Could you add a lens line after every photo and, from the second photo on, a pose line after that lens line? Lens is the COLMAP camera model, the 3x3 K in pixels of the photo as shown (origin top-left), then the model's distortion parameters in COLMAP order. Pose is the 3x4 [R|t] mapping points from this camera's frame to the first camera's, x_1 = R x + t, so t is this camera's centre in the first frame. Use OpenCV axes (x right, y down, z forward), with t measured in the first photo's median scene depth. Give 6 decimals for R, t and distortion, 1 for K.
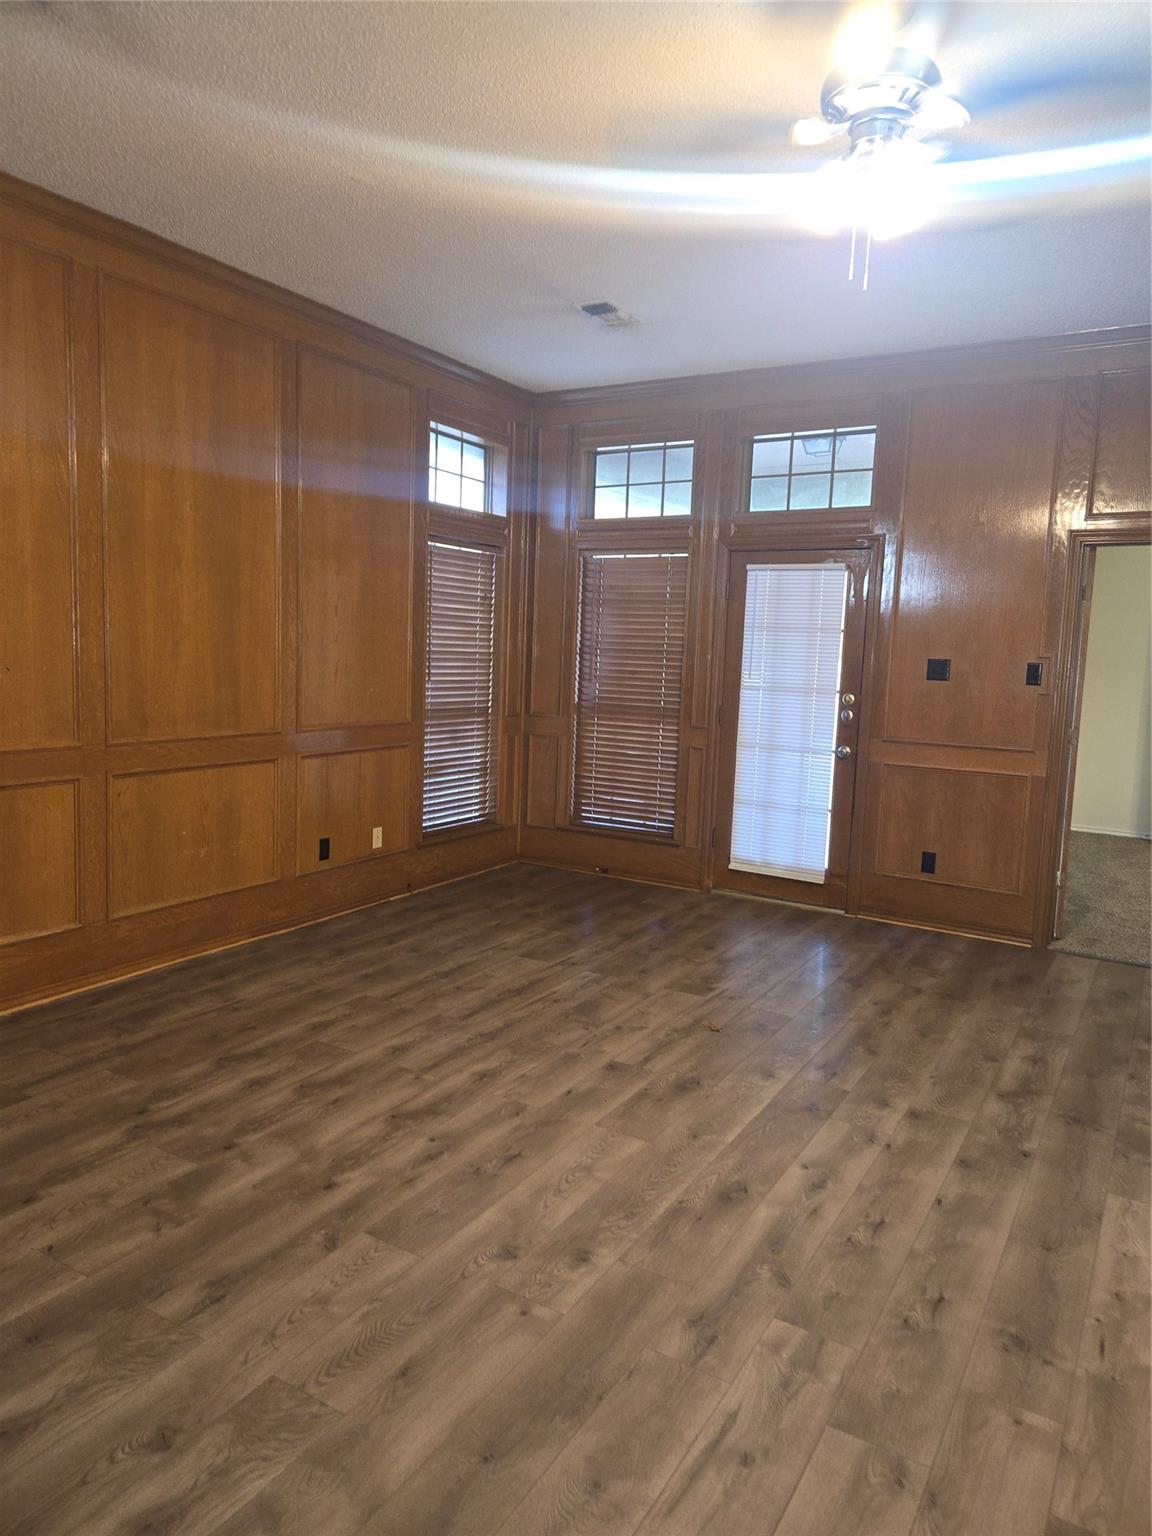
lens RADIAL K [[1038.3, 0, 573.8], [0, 1038.3, 768.2], [0, 0, 1]] dist [0.045485, -0.021724]
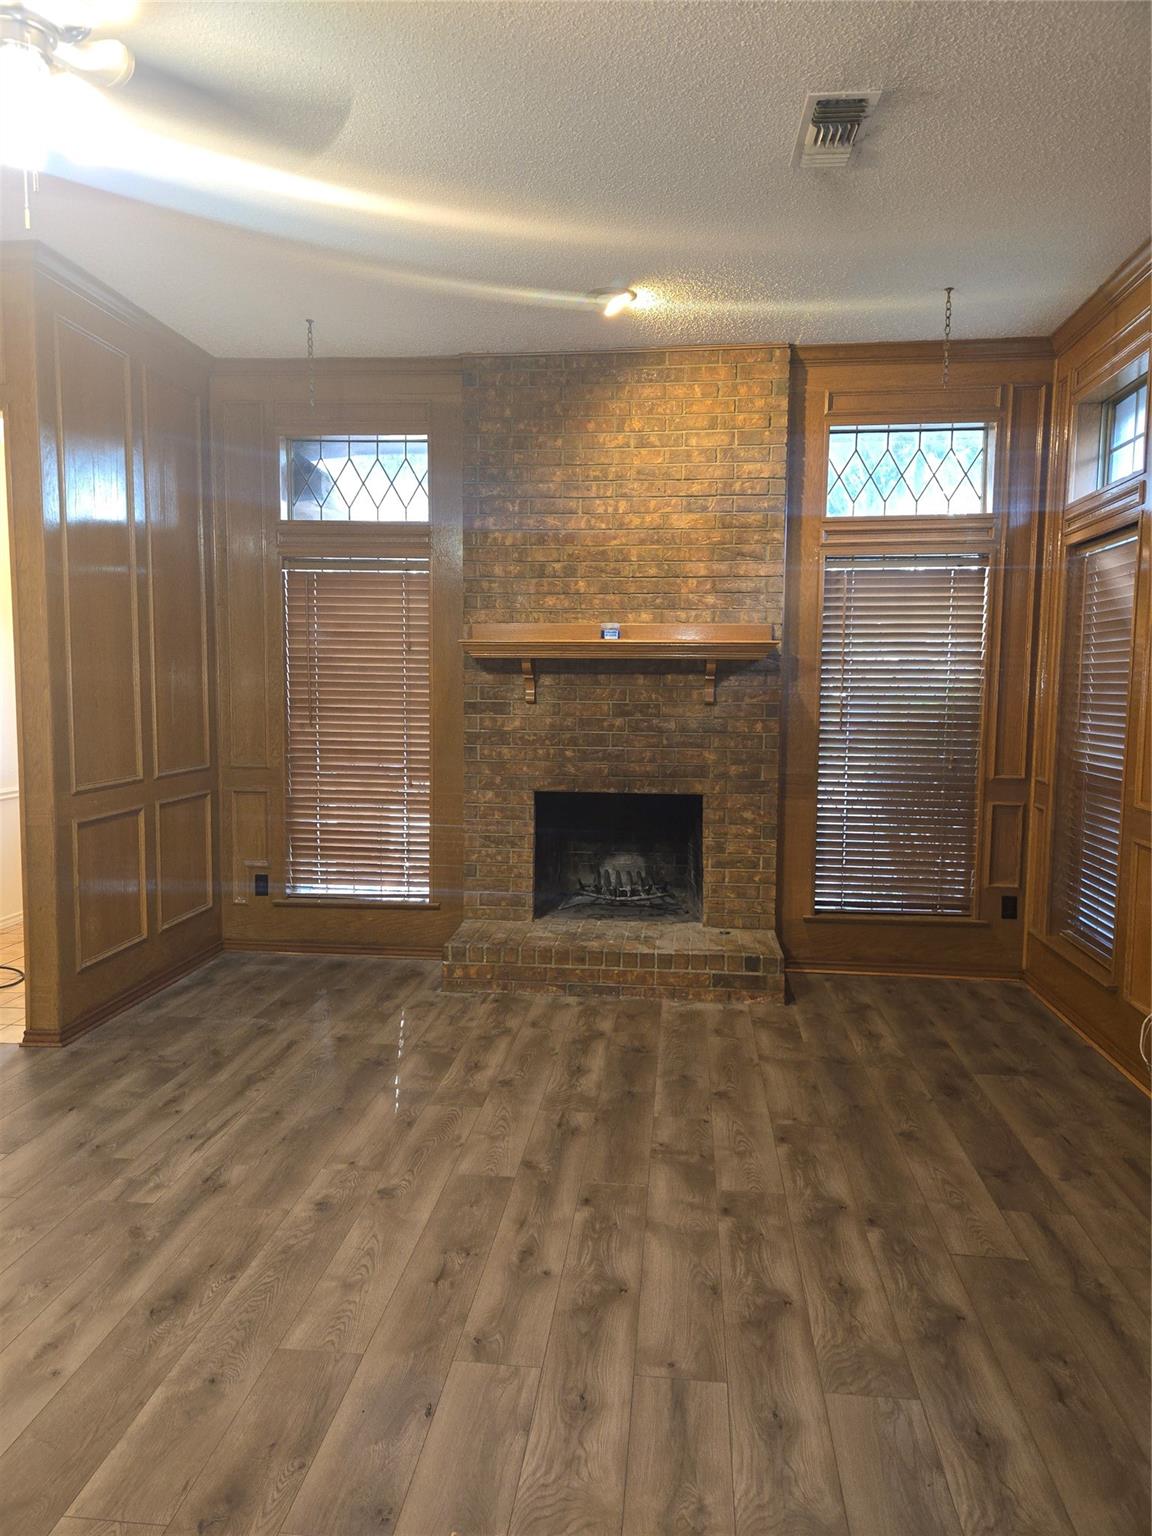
lens RADIAL K [[1038.3, 0, 574.4], [0, 1038.3, 766.3], [0, 0, 1]] dist [0.045485, -0.021724]
pose [[-0.909200, -0.004838, -0.416332, 0.211219], [-0.086369, 0.980374, 0.177222, -0.207712], [0.407303, 0.197088, -0.891774, 1.814040]]
